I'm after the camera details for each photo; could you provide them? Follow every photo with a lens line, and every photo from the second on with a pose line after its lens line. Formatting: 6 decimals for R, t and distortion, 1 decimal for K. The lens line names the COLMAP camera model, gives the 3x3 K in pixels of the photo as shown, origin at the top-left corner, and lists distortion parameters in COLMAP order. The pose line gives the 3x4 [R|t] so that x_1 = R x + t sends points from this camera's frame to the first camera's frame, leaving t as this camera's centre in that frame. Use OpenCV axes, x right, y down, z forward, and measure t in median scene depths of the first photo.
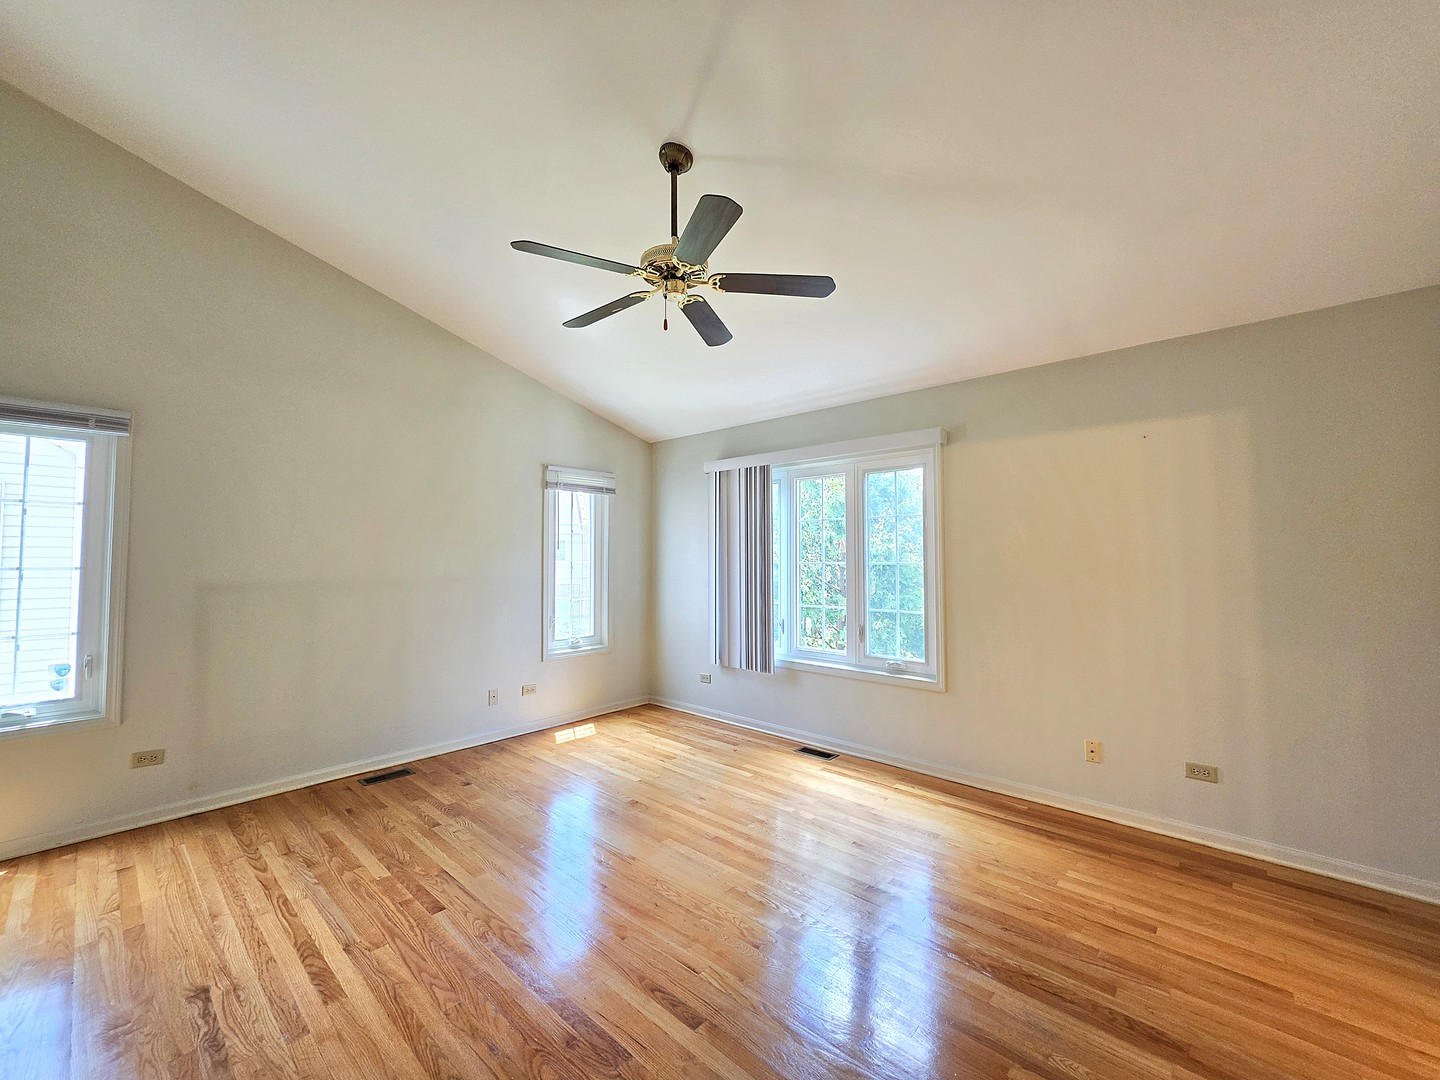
lens RADIAL K [[587.5, 0, 720.9], [0, 587.5, 533.2], [0, 0, 1]] dist [-0.000873, -0.000405]
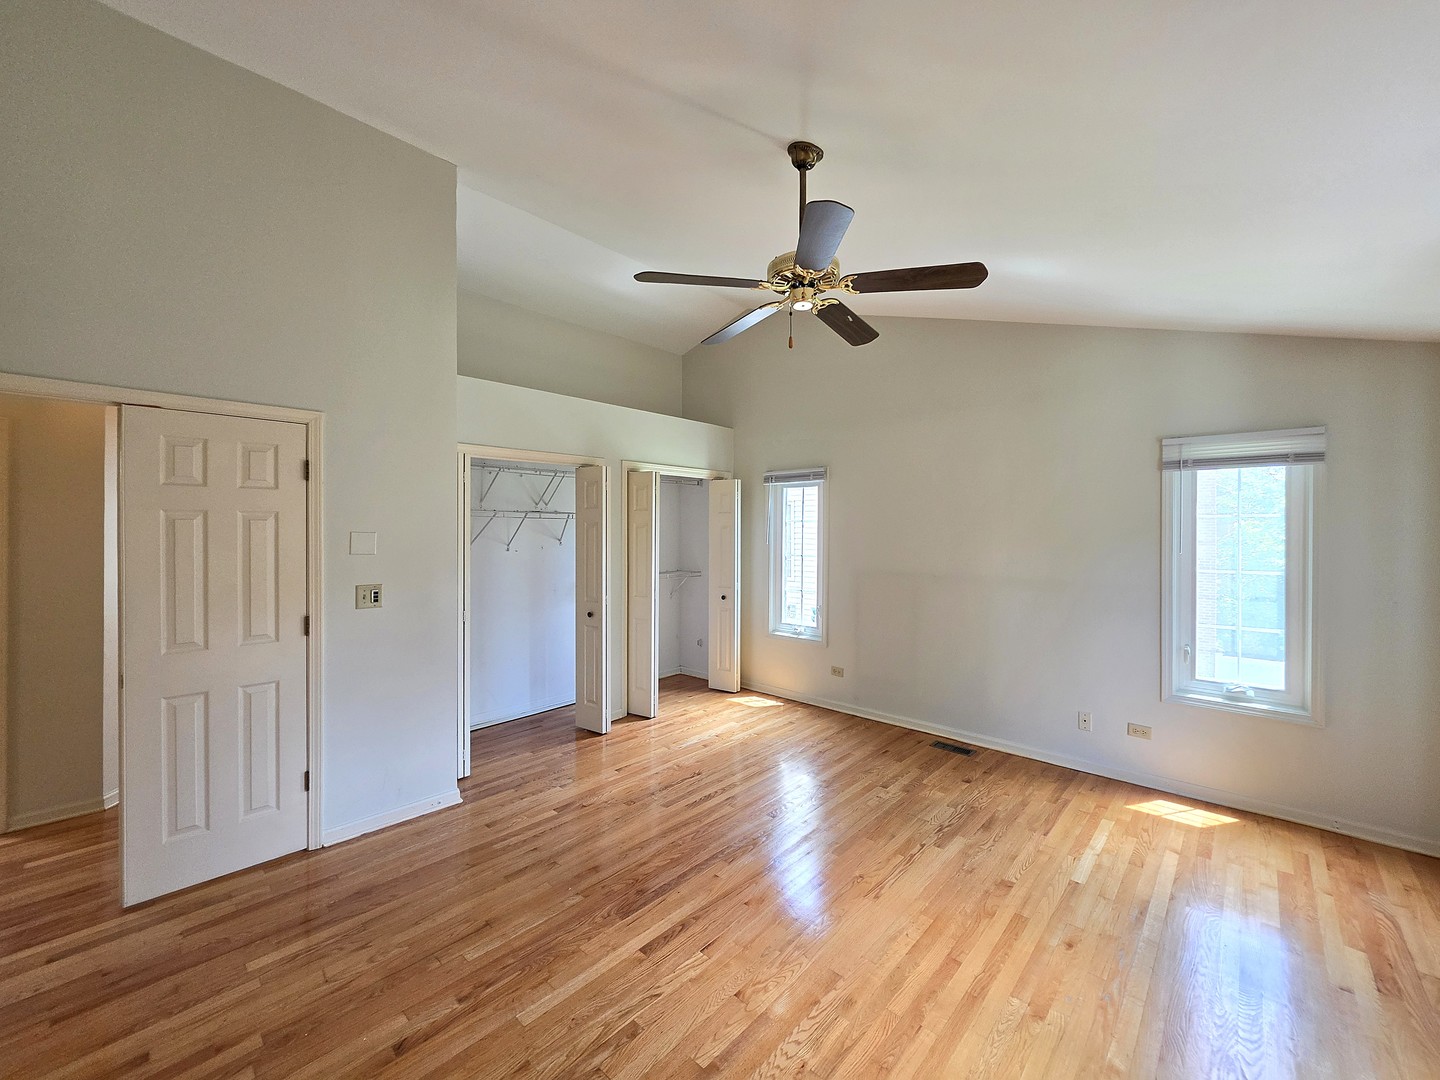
lens RADIAL K [[587.5, 0, 720.9], [0, 587.5, 533.2], [0, 0, 1]] dist [-0.000873, -0.000405]
pose [[-0.007952, 0.011558, -0.999902, 0.644773], [0.037274, 0.999242, 0.011254, -0.038693], [0.999273, -0.037181, -0.008376, 0.642025]]
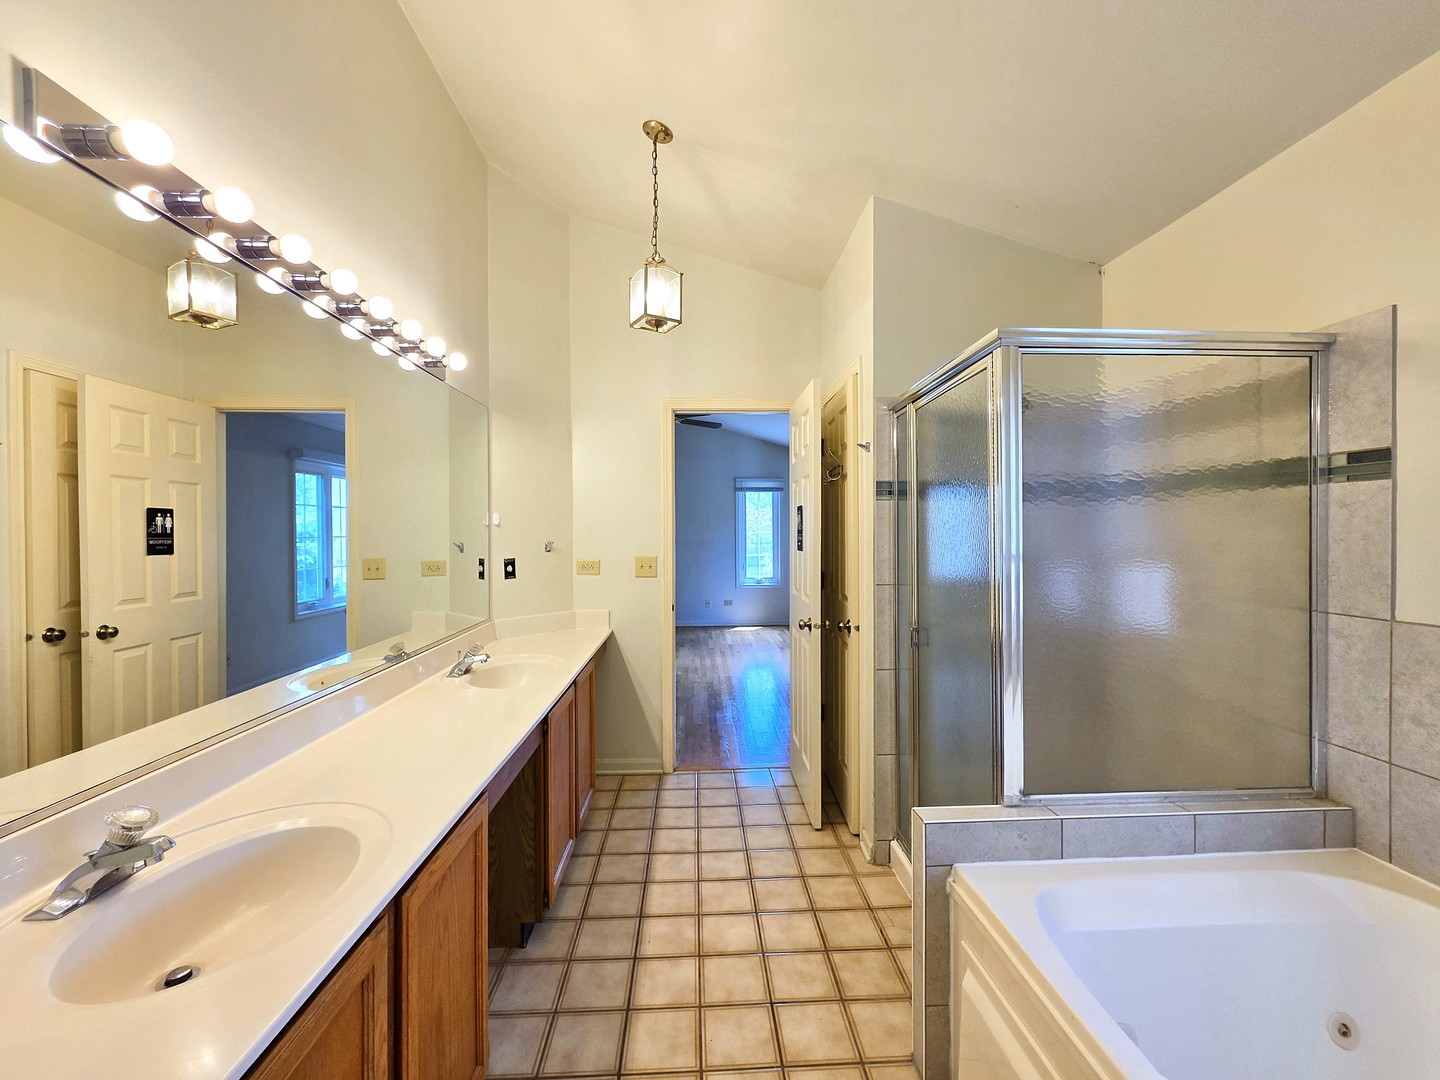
lens RADIAL K [[587.5, 0, 720.9], [0, 587.5, 533.2], [0, 0, 1]] dist [-0.000873, -0.000405]
pose [[0.706875, -0.001915, -0.707336, 1.335710], [0.034666, 0.998888, 0.031939, -0.013248], [0.706489, -0.047098, 0.706155, -0.422000]]
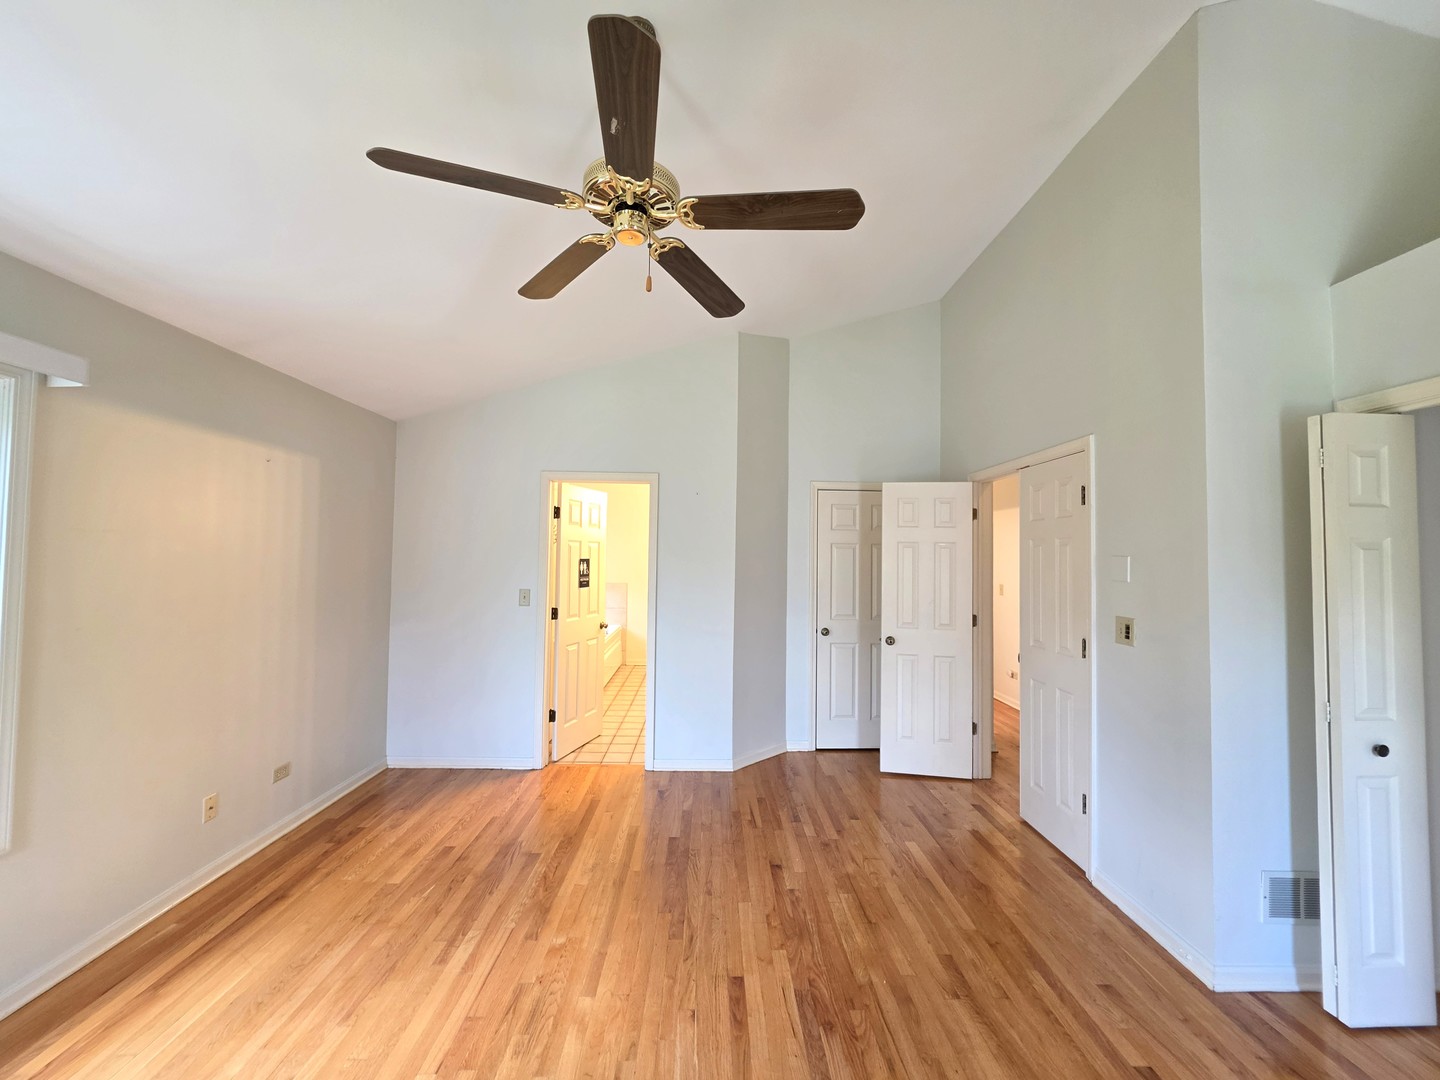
lens RADIAL K [[587.5, 0, 720.9], [0, 587.5, 533.2], [0, 0, 1]] dist [-0.000873, -0.000405]
pose [[-0.688262, 0.018073, 0.725237, -0.490767], [-0.041681, 0.997053, -0.064403, -0.006155], [-0.724264, -0.074555, -0.685480, 1.028046]]
